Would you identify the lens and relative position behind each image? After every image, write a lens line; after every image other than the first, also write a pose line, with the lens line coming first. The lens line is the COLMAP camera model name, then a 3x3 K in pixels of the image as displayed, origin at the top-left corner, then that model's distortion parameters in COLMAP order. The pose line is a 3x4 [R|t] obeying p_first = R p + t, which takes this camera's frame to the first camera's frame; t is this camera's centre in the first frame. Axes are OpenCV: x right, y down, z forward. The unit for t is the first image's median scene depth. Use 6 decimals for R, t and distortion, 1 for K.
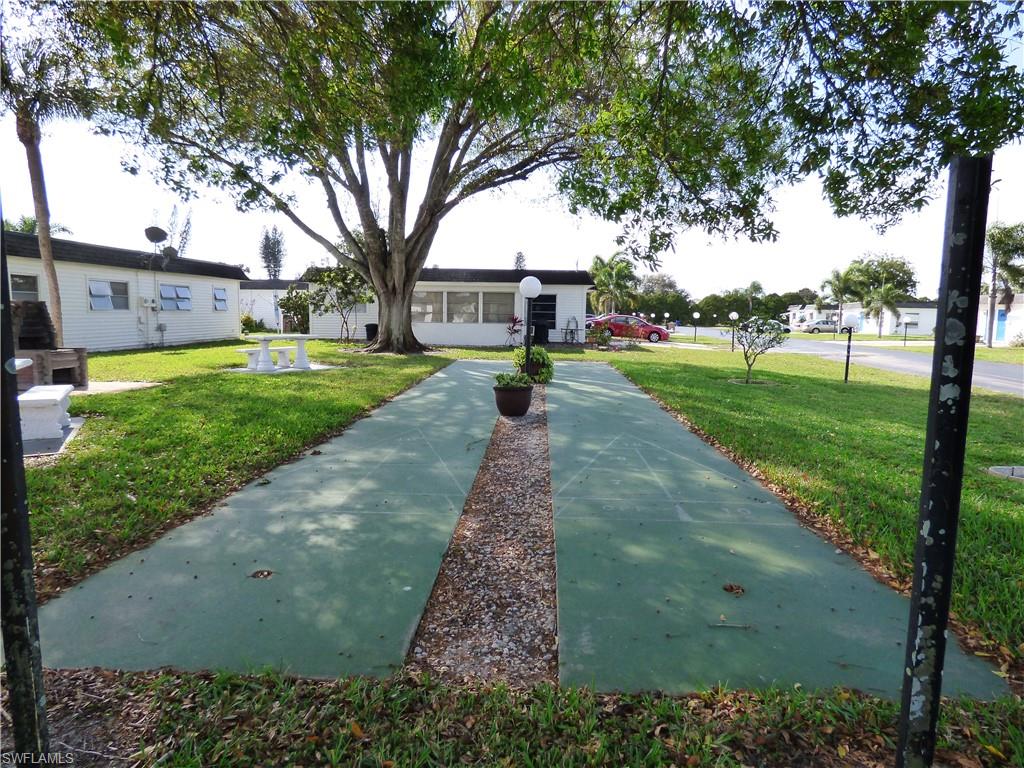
lens RADIAL K [[625.0, 0, 512.3], [0, 625.0, 383.1], [0, 0, 1]] dist [-0.006124, -0.004495]
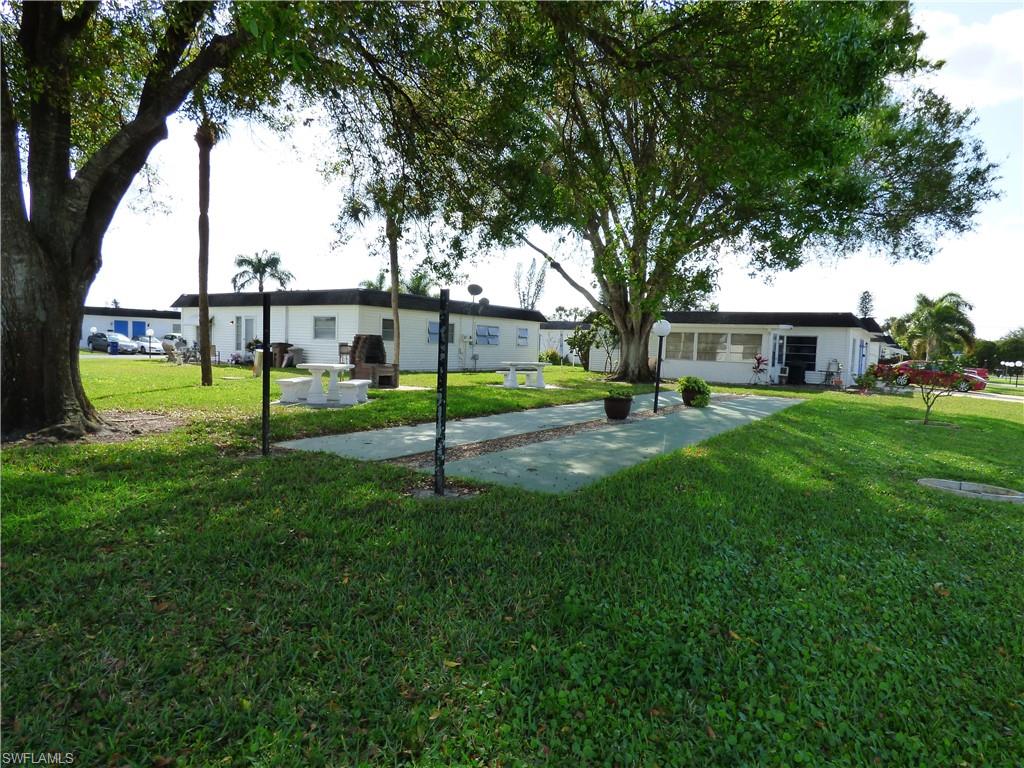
lens RADIAL K [[625.0, 0, 510.9], [0, 625.0, 381.6], [0, 0, 1]] dist [-0.006124, -0.004495]
pose [[0.861124, 0.046851, -0.506231, 0.197389], [-0.080972, 0.995673, -0.045588, 0.020129], [0.501905, 0.080247, 0.861192, -0.127519]]
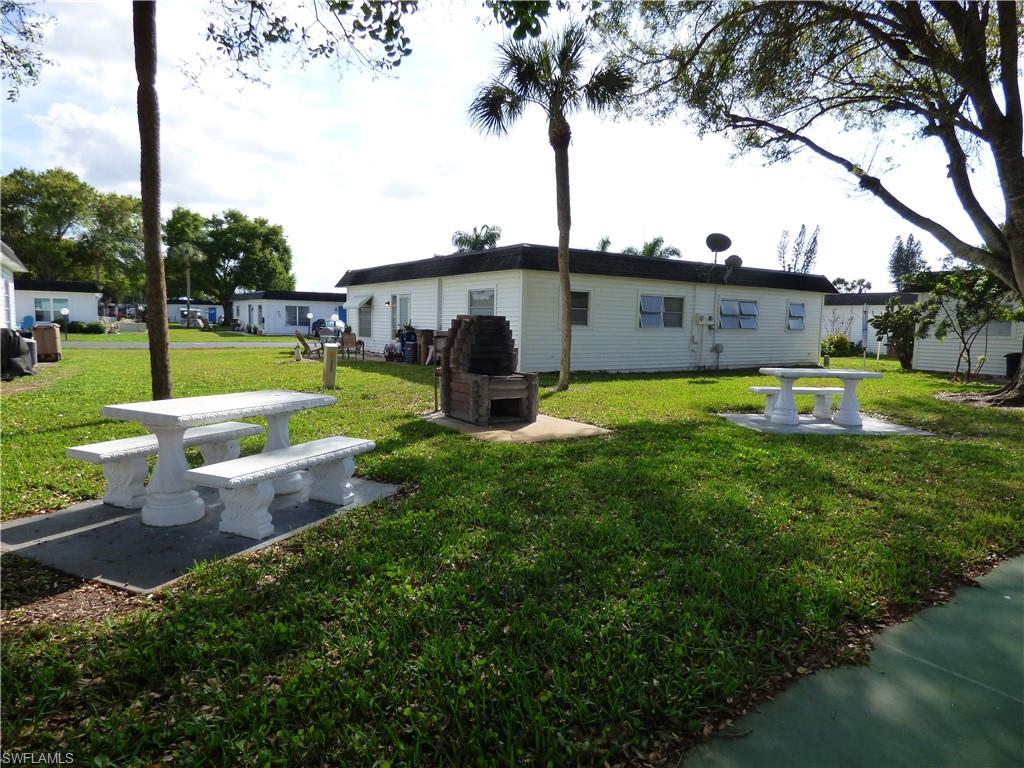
lens RADIAL K [[625.0, 0, 515.8], [0, 625.0, 383.2], [0, 0, 1]] dist [-0.006124, -0.004495]
pose [[0.605427, 0.080366, -0.791833, -0.033454], [-0.103826, 0.994362, 0.021536, -0.030182], [0.789099, 0.069174, 0.610358, 0.245314]]
